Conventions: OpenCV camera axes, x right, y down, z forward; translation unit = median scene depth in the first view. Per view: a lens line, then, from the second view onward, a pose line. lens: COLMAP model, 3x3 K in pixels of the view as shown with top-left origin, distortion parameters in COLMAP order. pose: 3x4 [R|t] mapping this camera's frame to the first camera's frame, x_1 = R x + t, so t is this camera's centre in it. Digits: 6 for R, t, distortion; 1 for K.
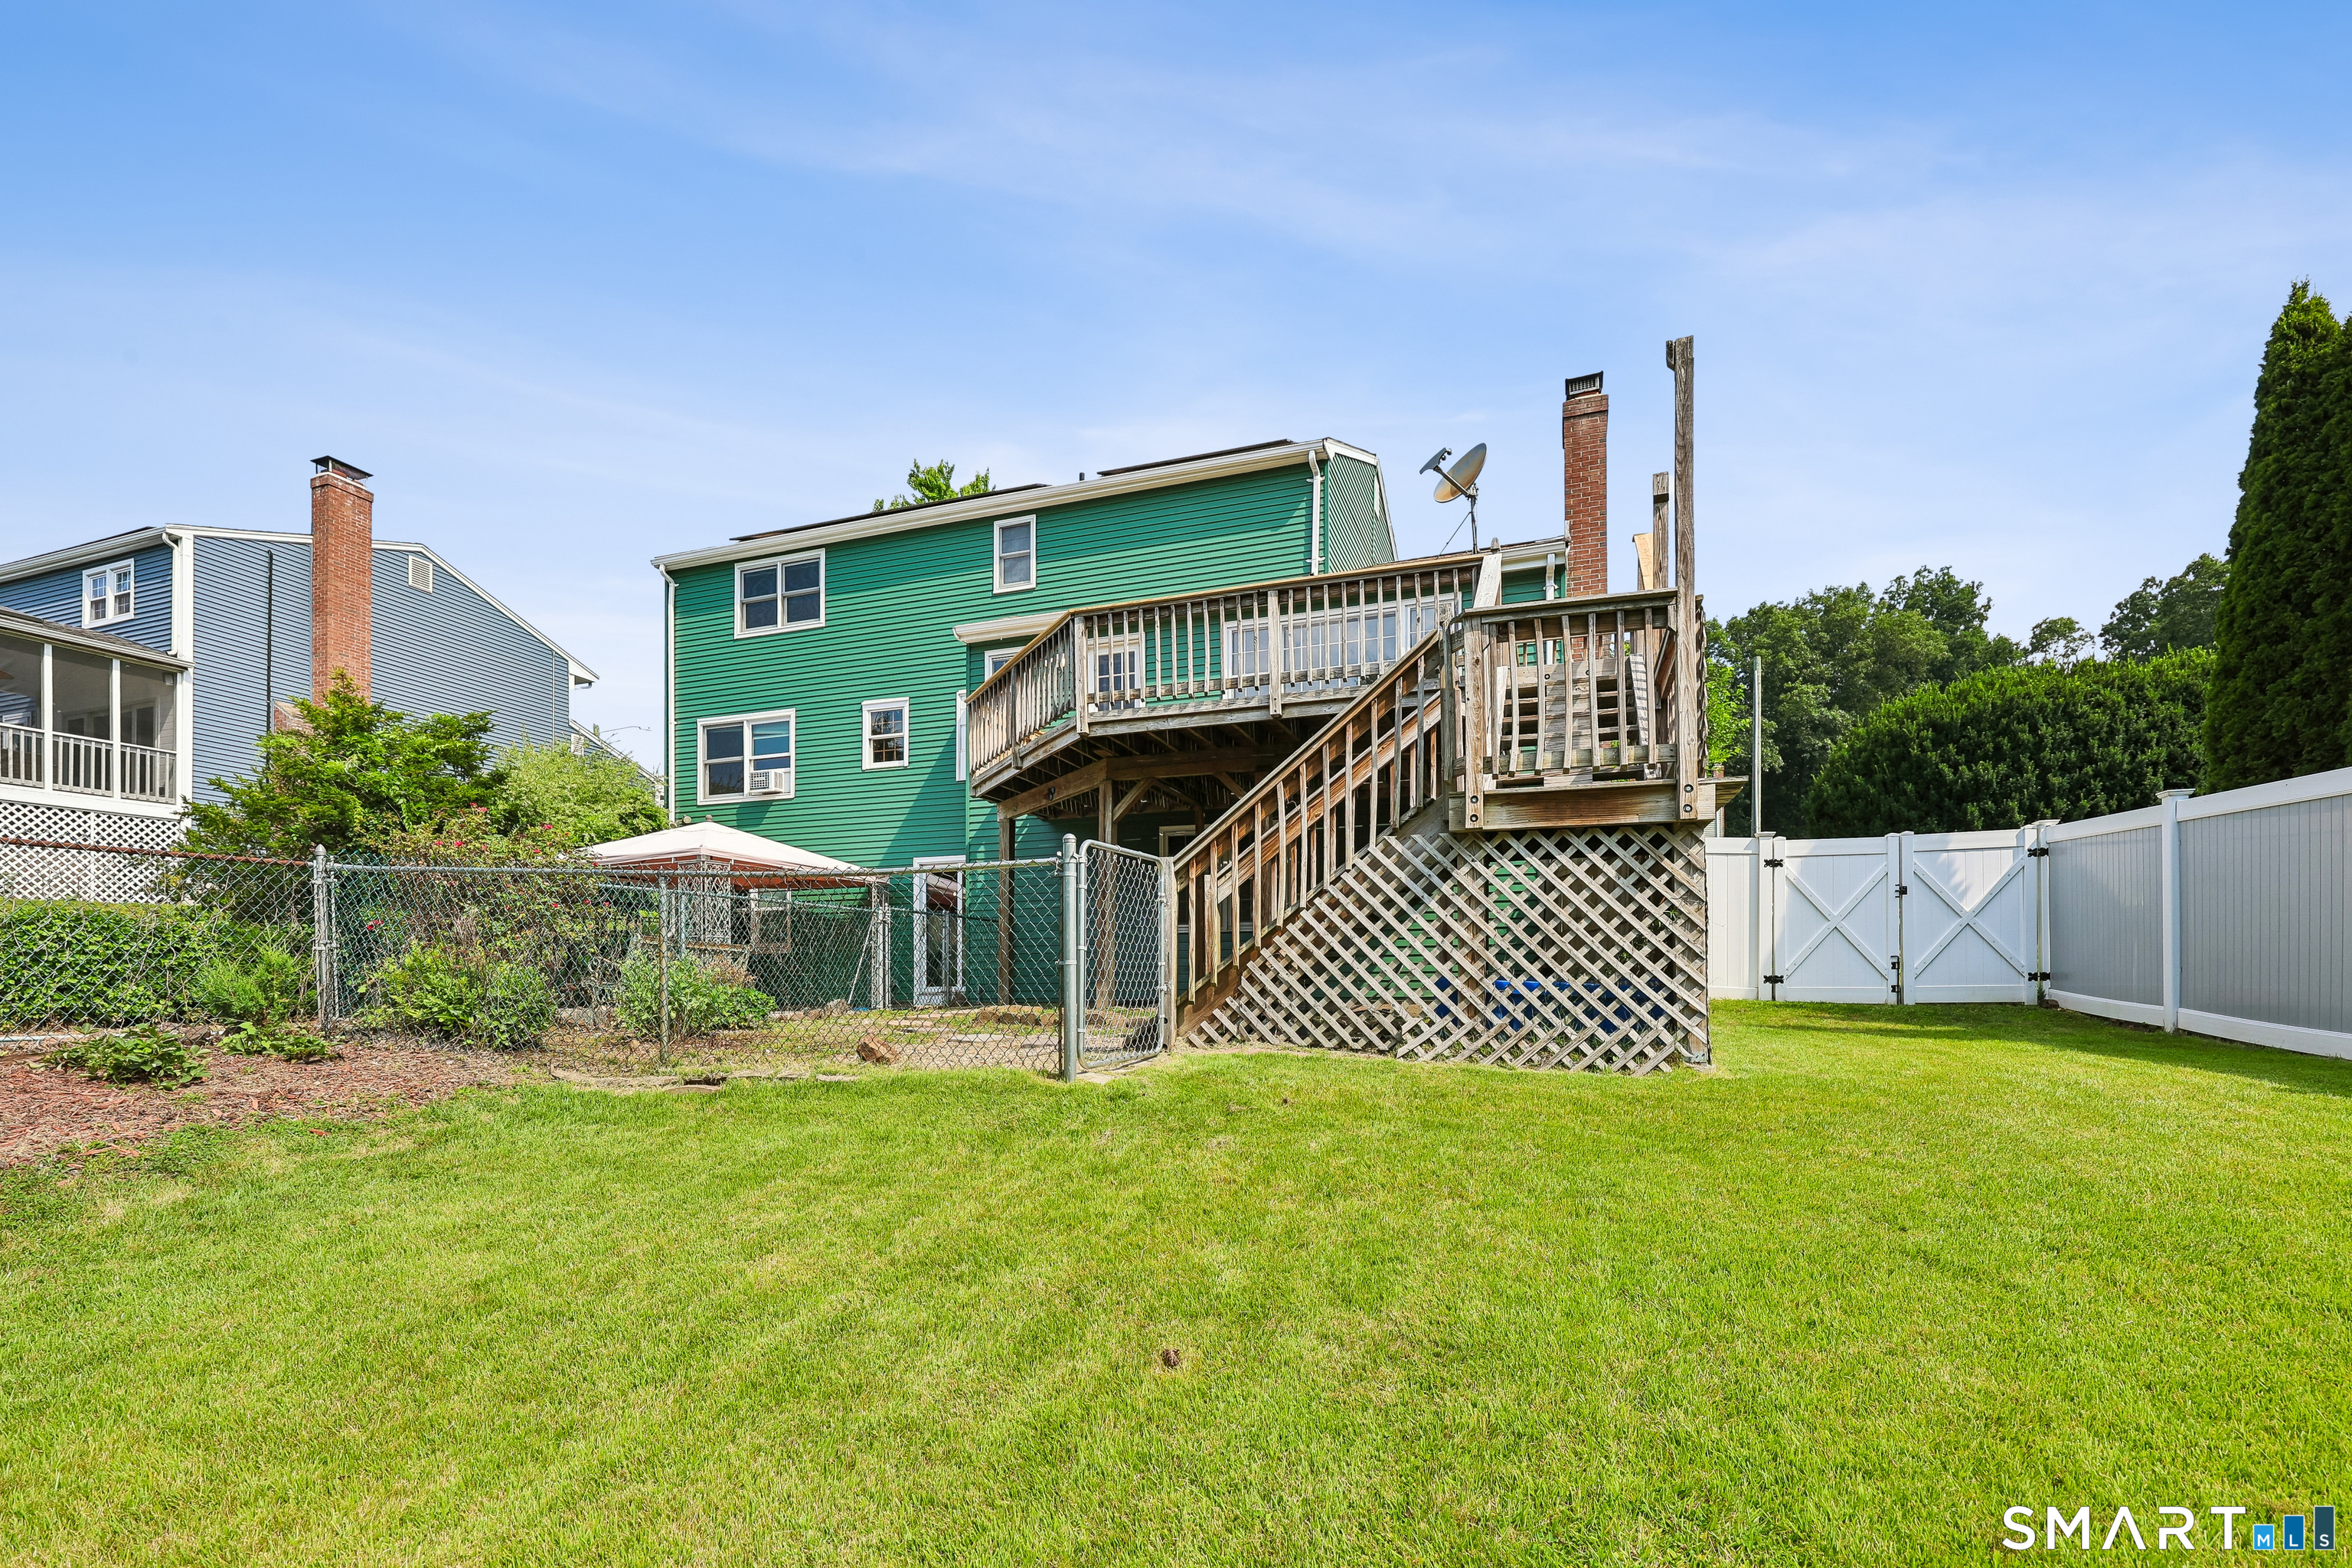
lens RADIAL K [[1075.7, 0, 1175.9], [0, 1075.7, 856.4], [0, 0, 1]] dist [0.000937, -0.000035]
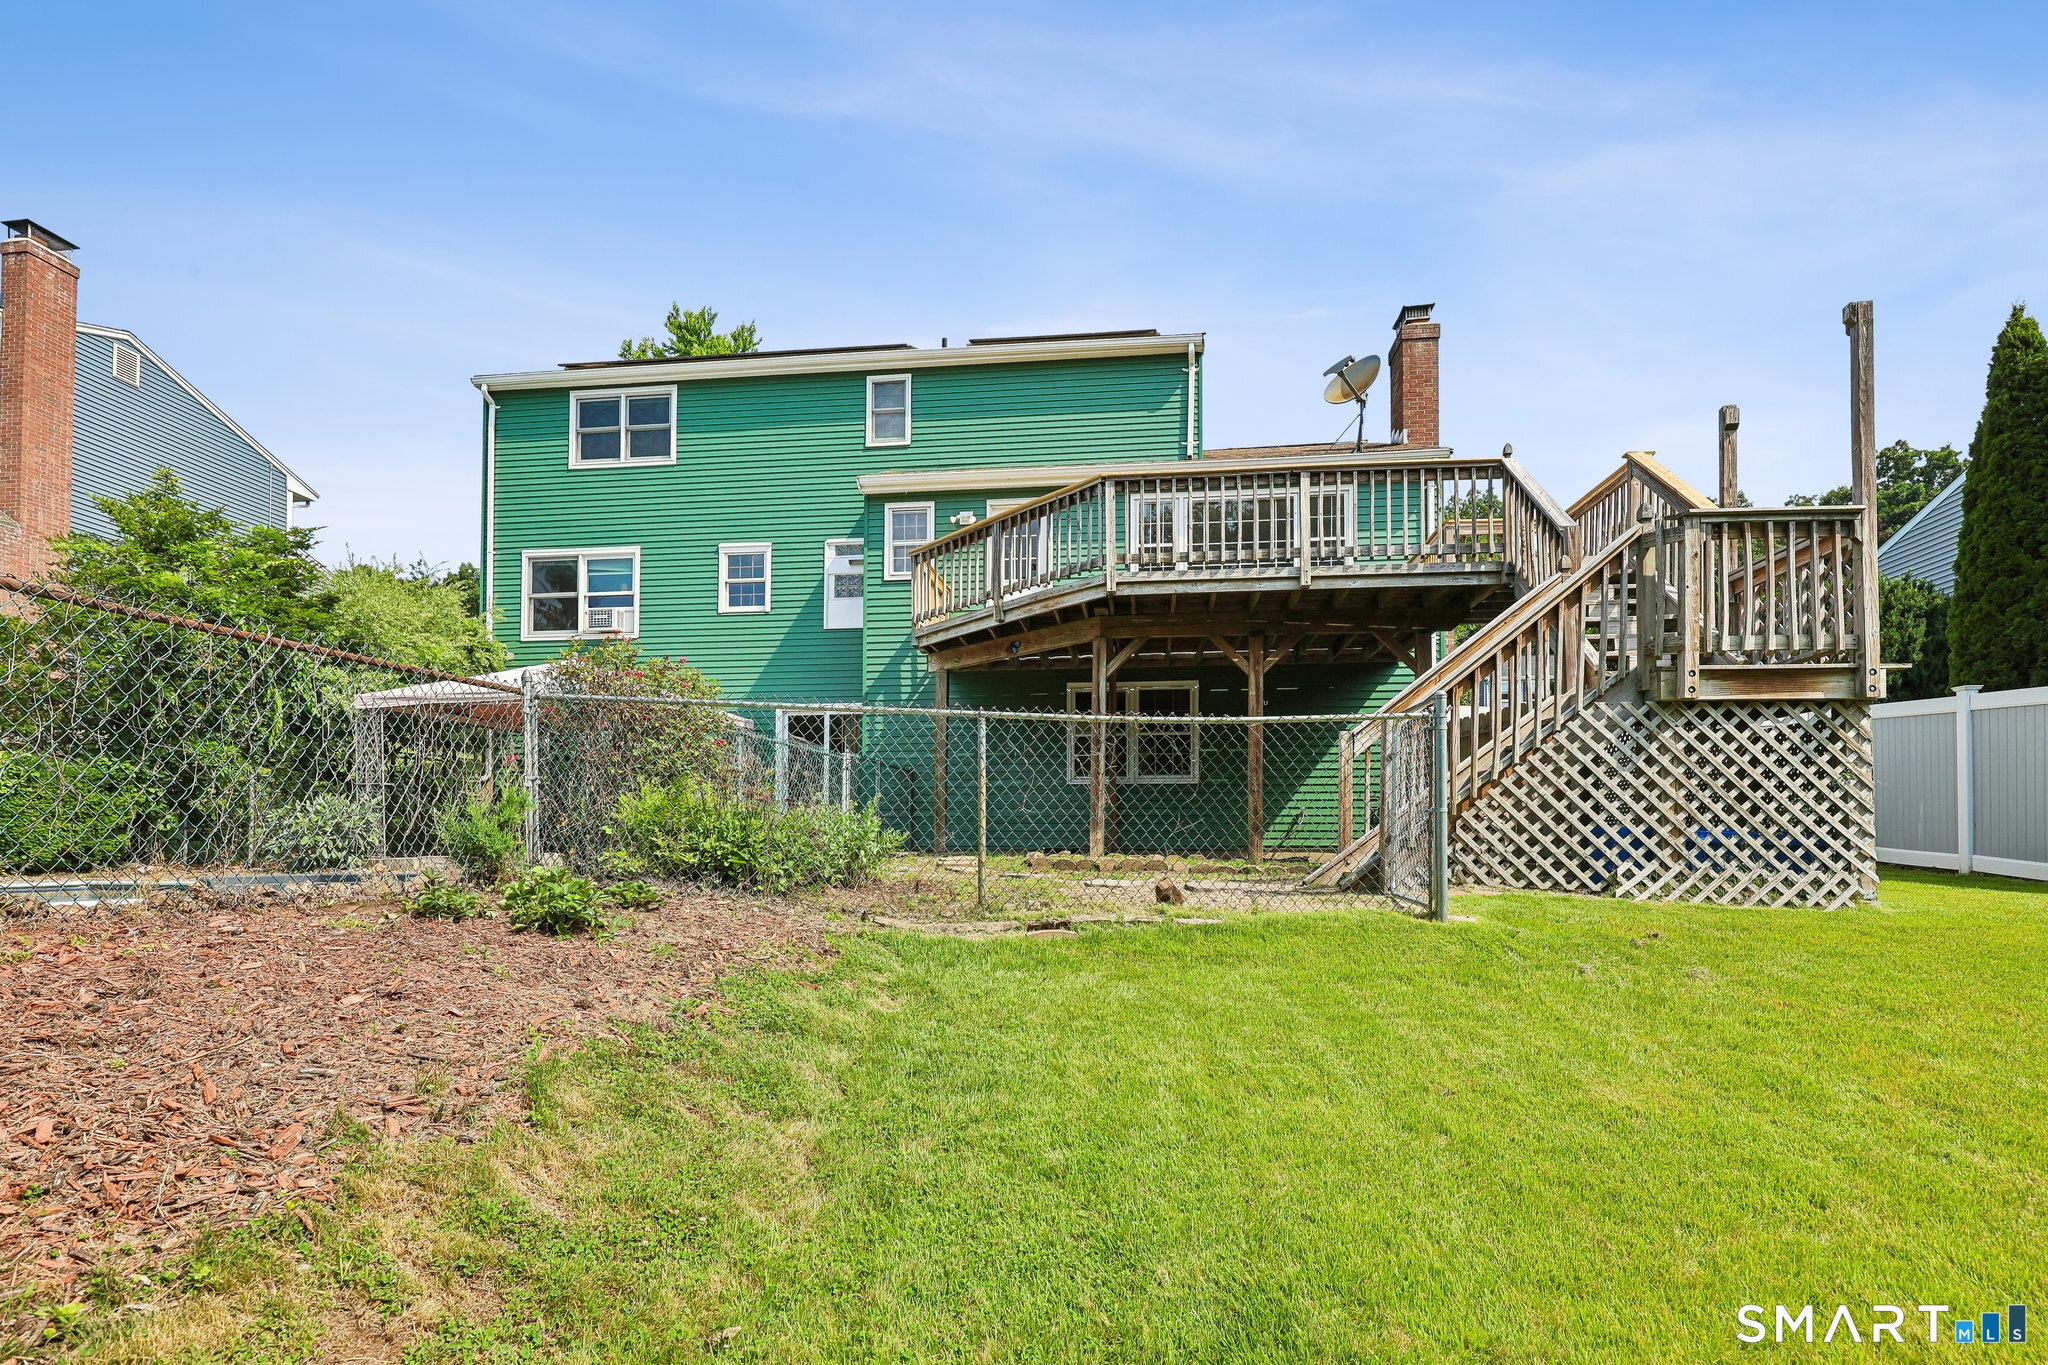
lens RADIAL K [[1020.0, 0, 1053.0], [0, 1020.0, 696.0], [0, 0, 1]] dist [-0.001964, 0.001248]
pose [[0.975083, 0.035323, 0.219008, -0.387454], [-0.031582, 0.999290, -0.020559, 0.009841], [-0.219579, 0.013130, 0.975506, 0.048379]]
